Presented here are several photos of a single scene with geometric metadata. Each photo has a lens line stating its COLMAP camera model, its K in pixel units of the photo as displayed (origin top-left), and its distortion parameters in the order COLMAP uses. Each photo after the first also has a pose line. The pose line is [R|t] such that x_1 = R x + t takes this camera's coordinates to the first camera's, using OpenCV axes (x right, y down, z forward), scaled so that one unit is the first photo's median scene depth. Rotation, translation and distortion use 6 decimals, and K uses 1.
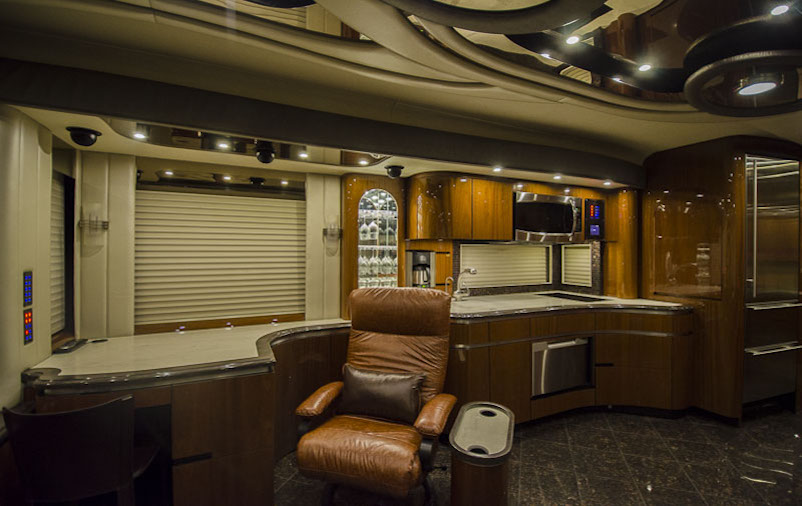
lens RADIAL K [[348.5, 0, 401.0], [0, 348.5, 253.0], [0, 0, 1]] dist [0.007981, -0.000595]
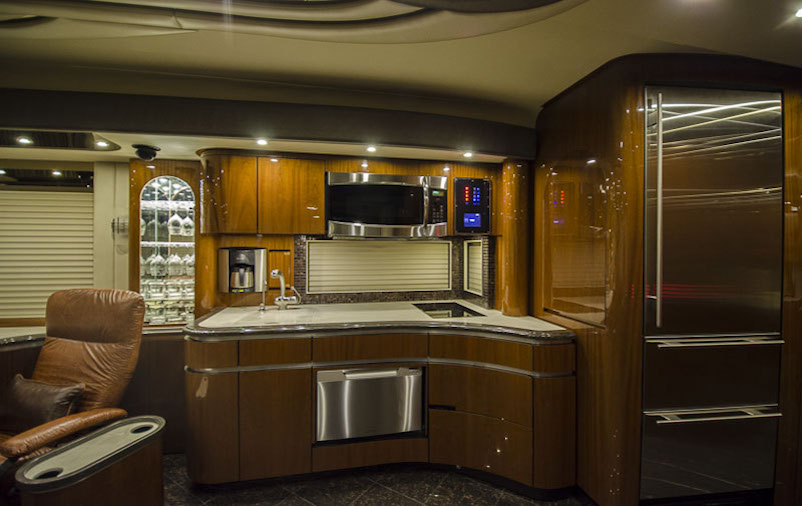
lens RADIAL K [[329.9, 0, 433.9], [0, 329.9, 252.3], [0, 0, 1]] dist [0.003749, 0.000170]
pose [[0.971054, 0.003378, -0.238838, 0.722436], [-0.002208, 0.999984, 0.005169, -0.001351], [0.238852, -0.004492, 0.971046, 0.340290]]
